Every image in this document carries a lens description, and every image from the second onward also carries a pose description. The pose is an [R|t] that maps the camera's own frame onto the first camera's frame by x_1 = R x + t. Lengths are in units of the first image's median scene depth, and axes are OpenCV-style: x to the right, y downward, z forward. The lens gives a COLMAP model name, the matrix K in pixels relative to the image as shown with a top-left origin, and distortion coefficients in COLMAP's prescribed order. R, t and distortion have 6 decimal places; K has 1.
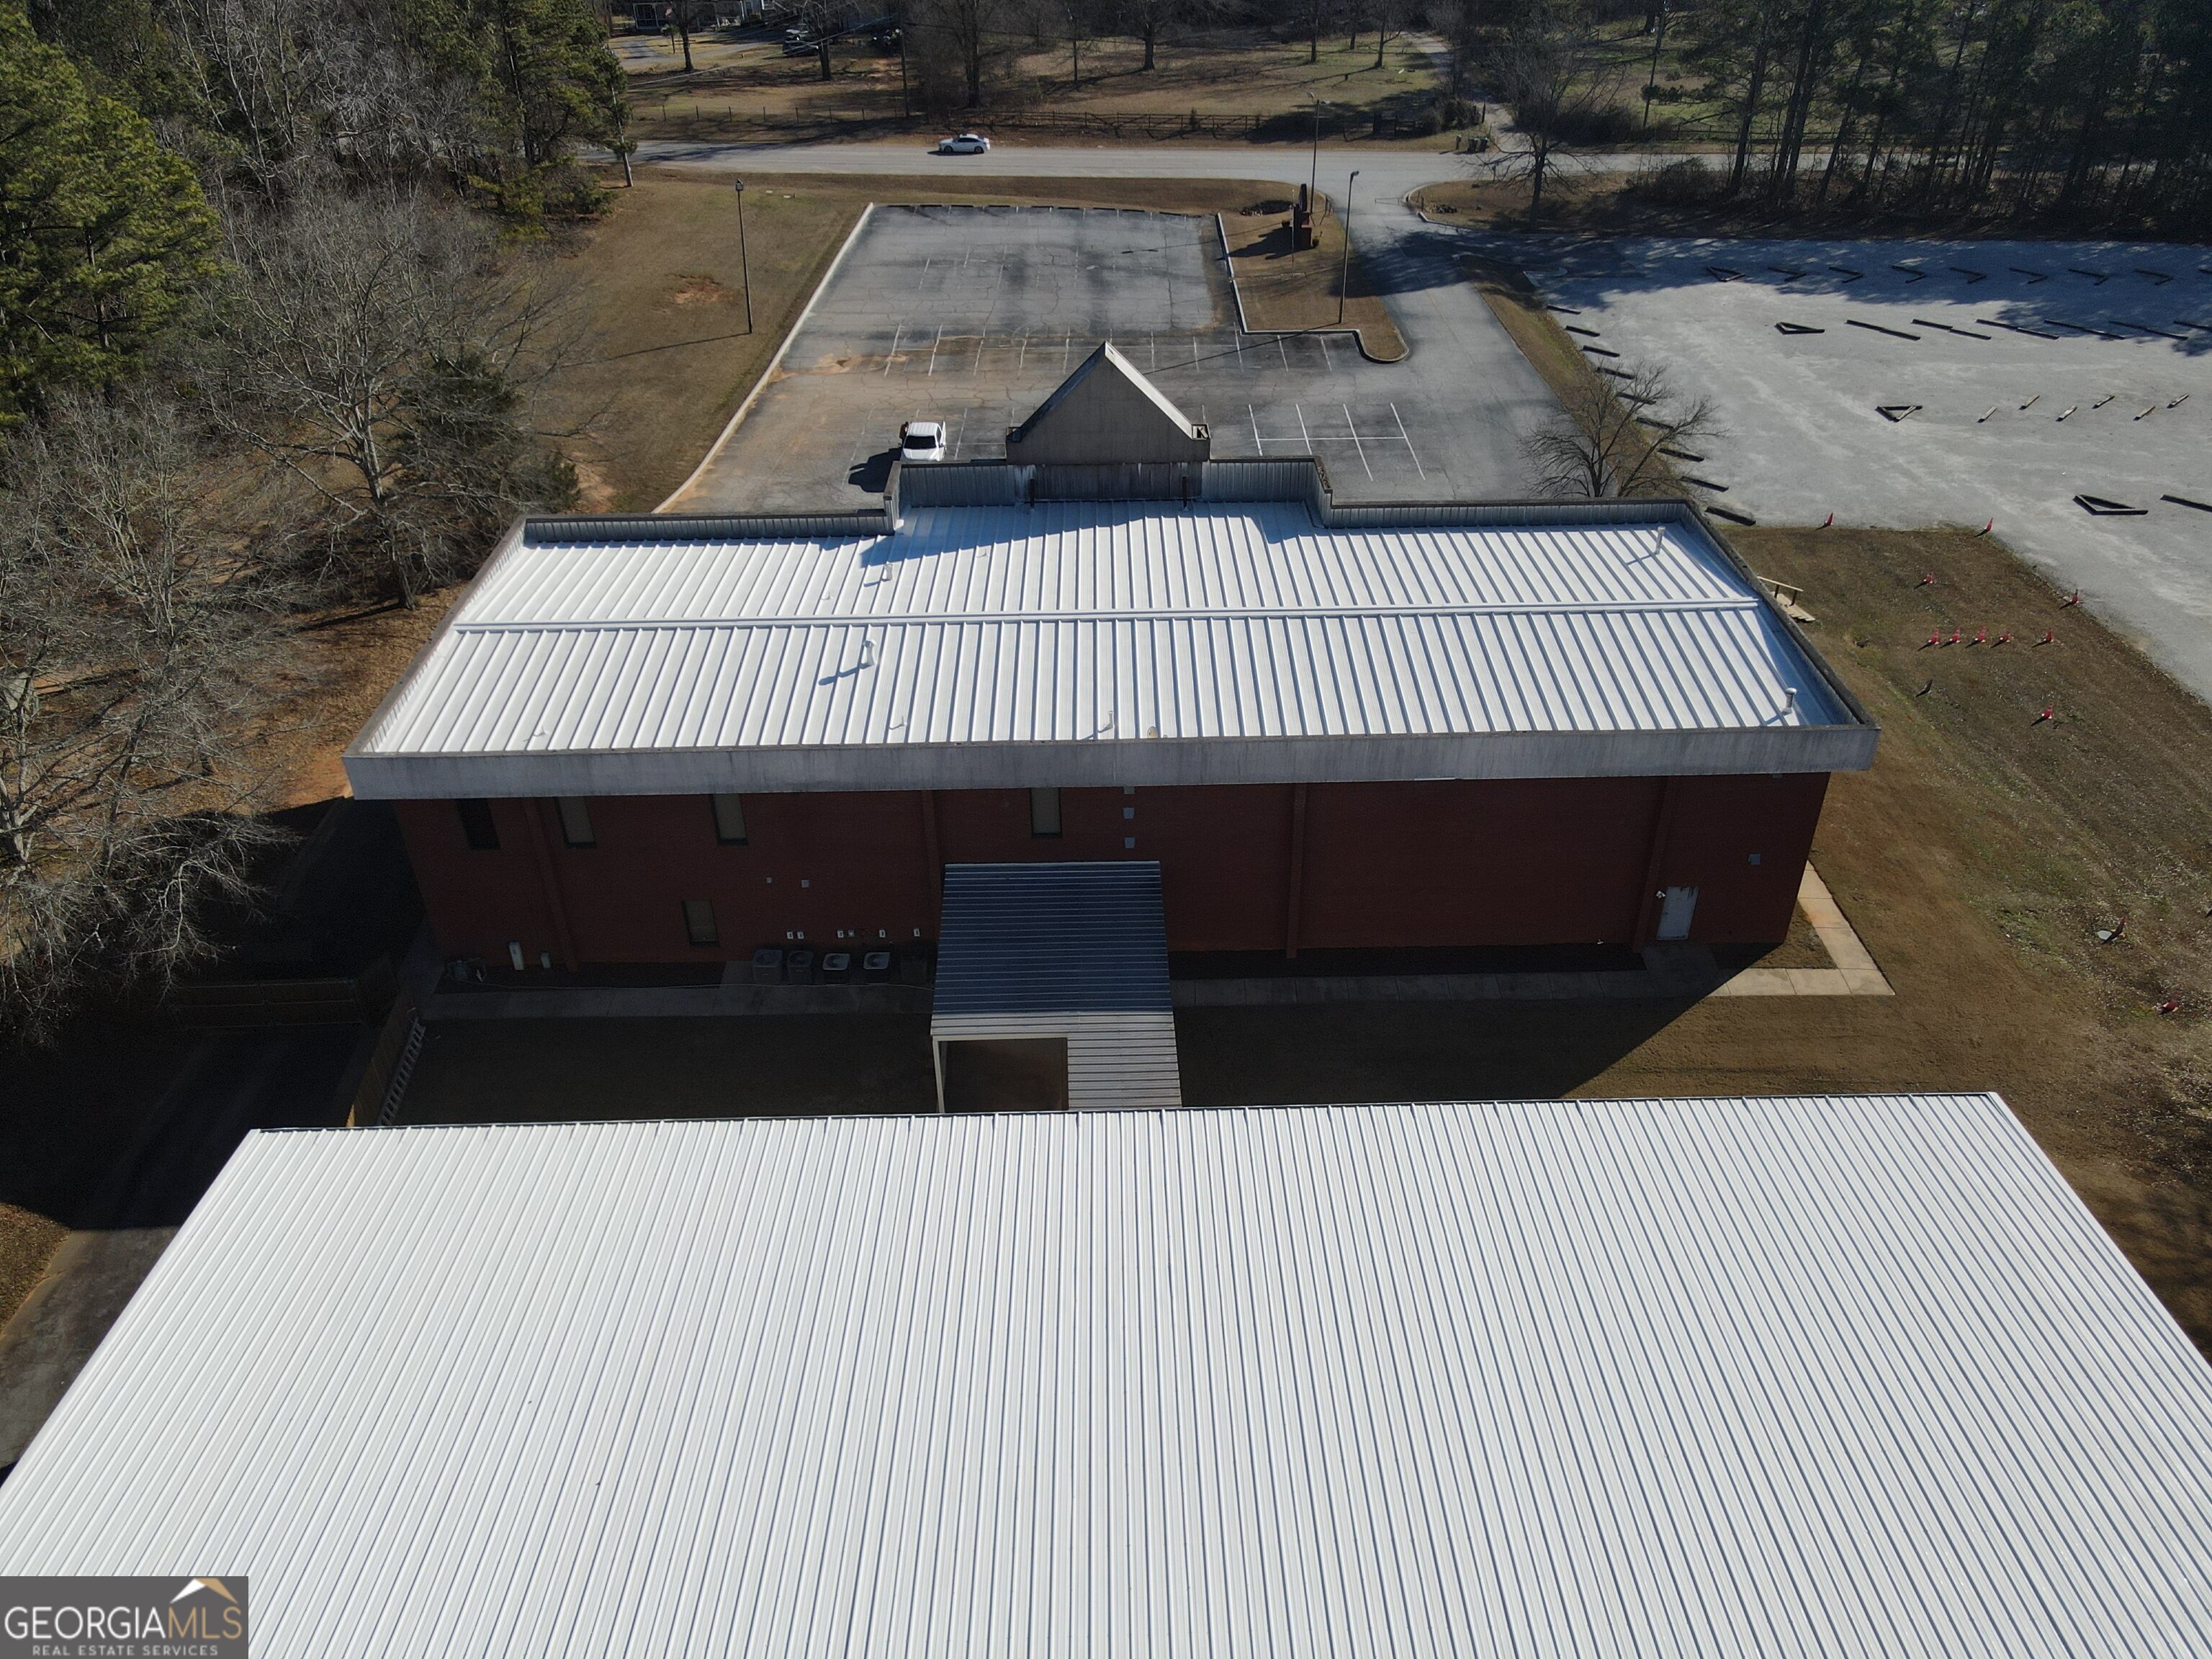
lens RADIAL K [[1616.0, 0, 1118.6], [0, 1616.0, 842.5], [0, 0, 1]] dist [0.011521, 0.018026]
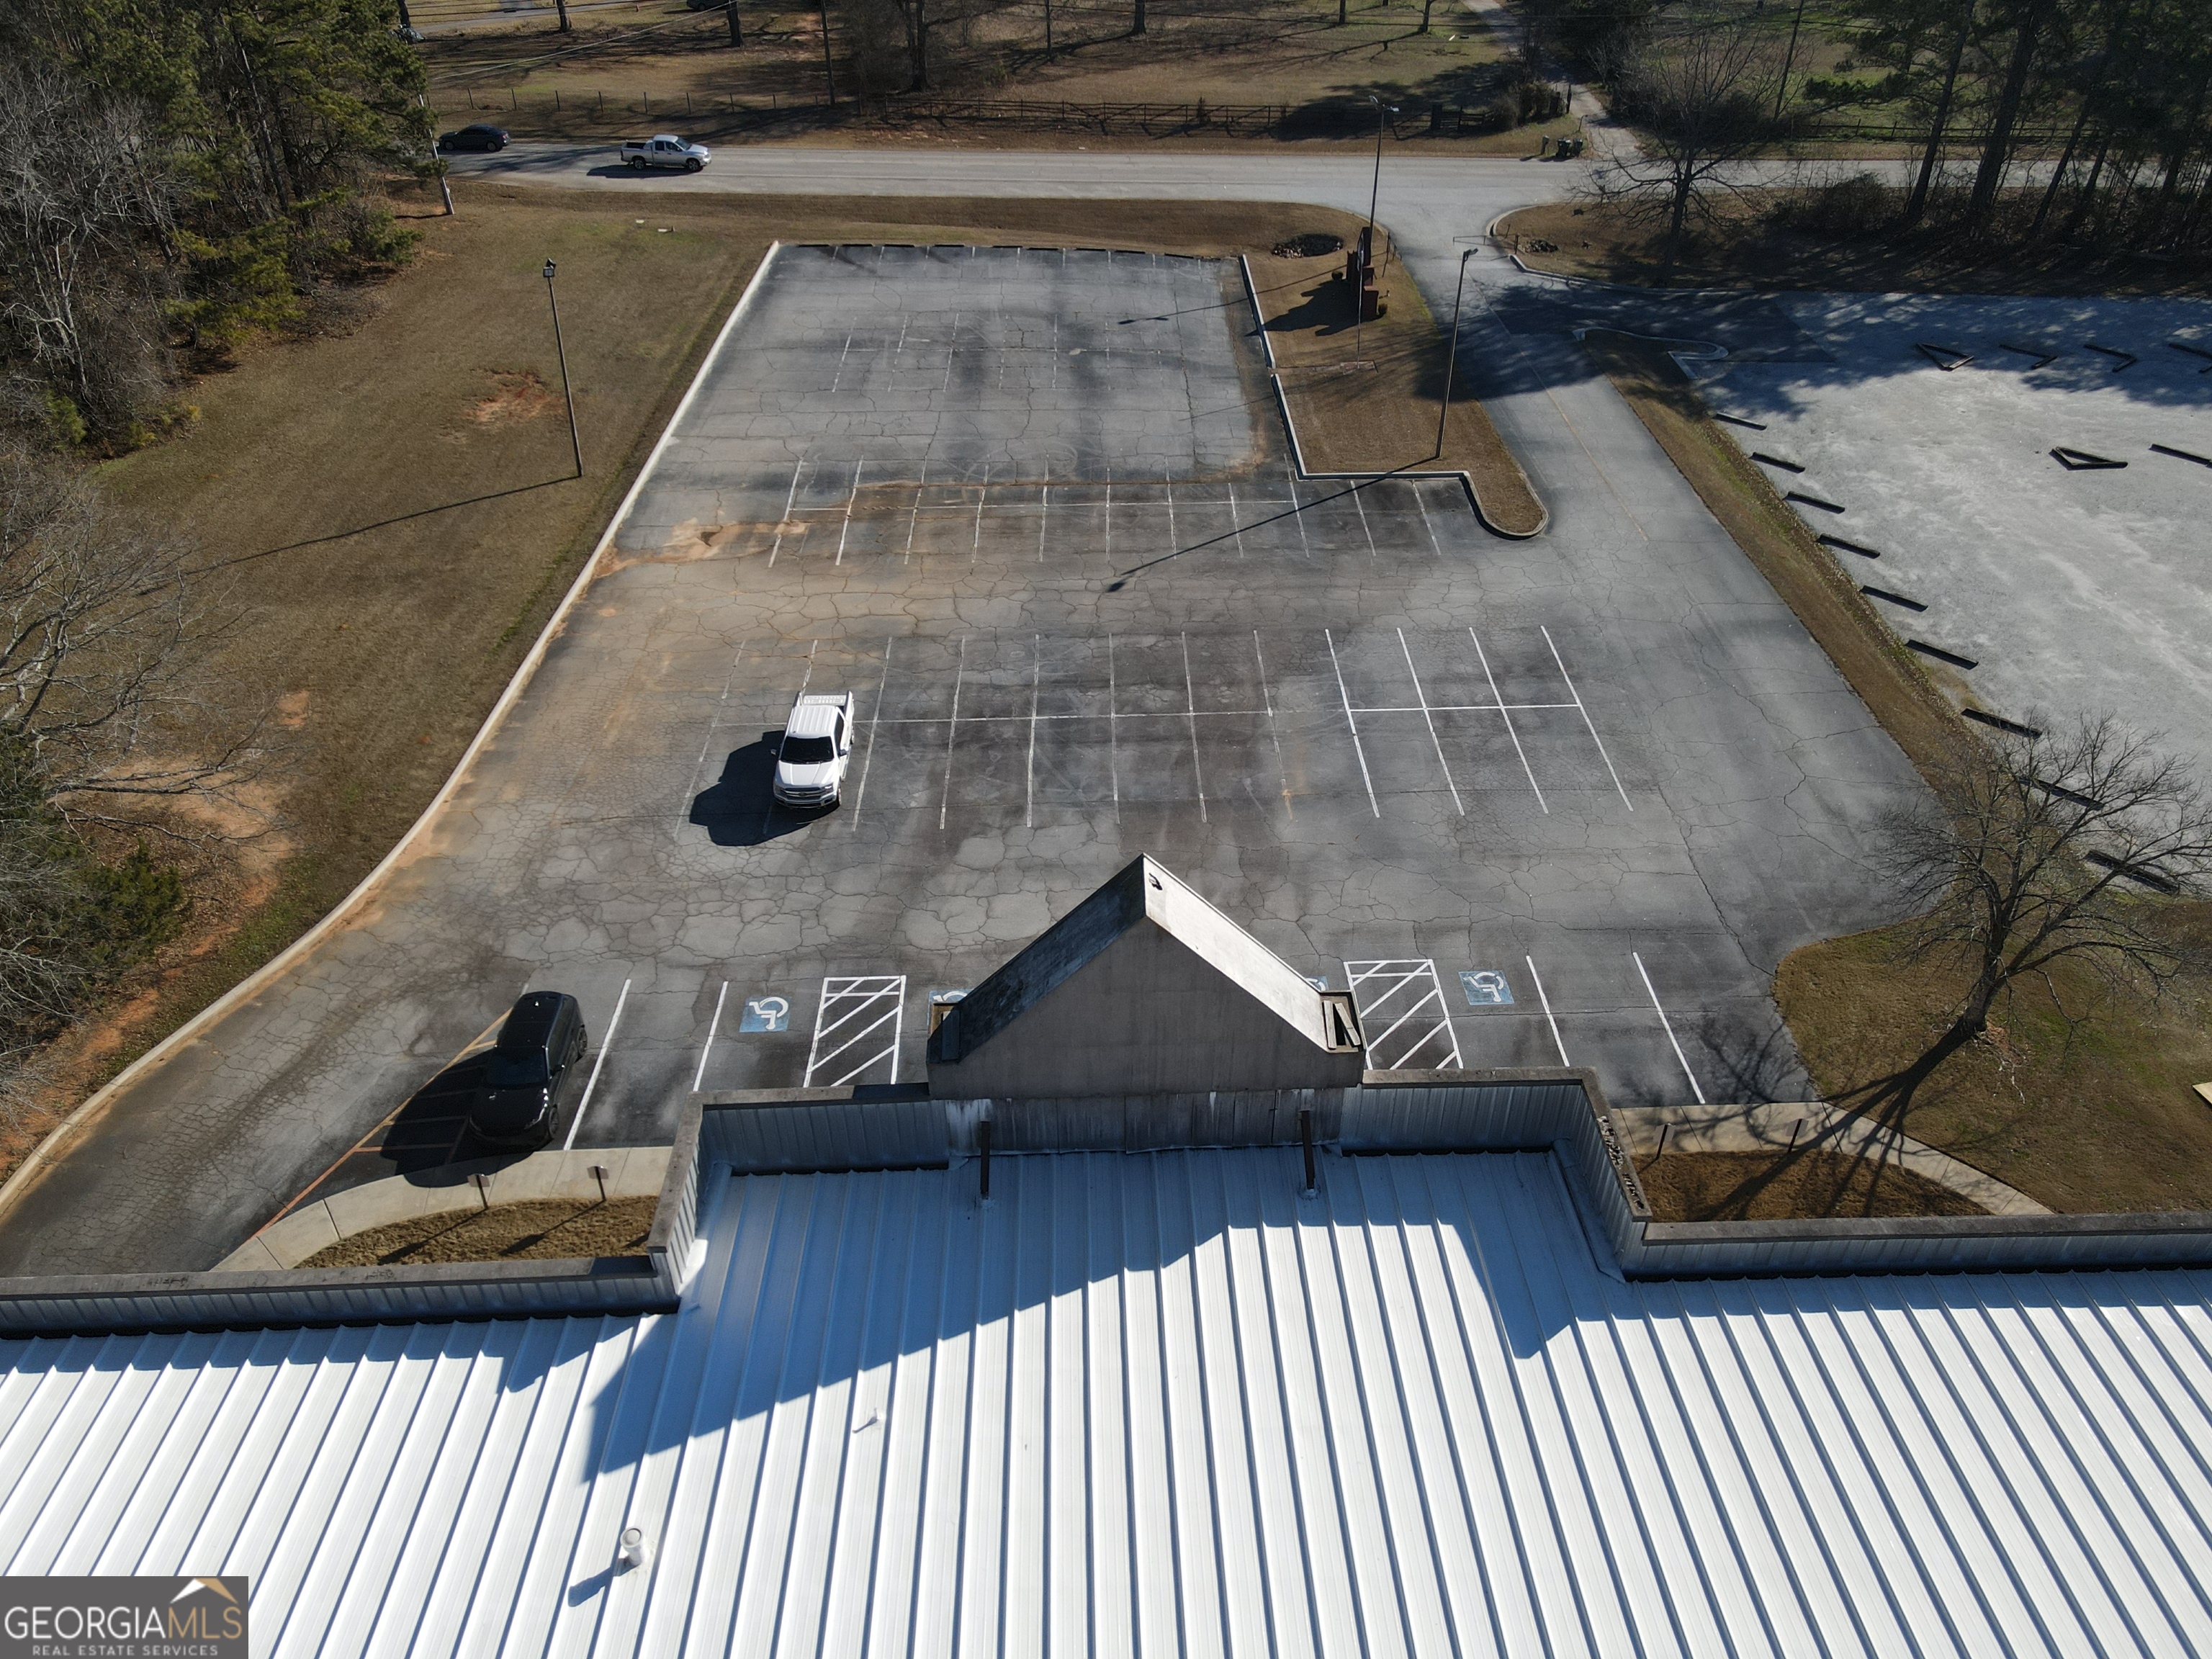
lens RADIAL K [[1616.0, 0, 1114.0], [0, 1616.0, 834.1], [0, 0, 1]] dist [0.011521, 0.018026]
pose [[0.999873, -0.003259, 0.015598, -0.013254], [0.002646, 0.999230, 0.039141, -0.188955], [-0.015714, -0.039095, 0.999112, 0.306713]]
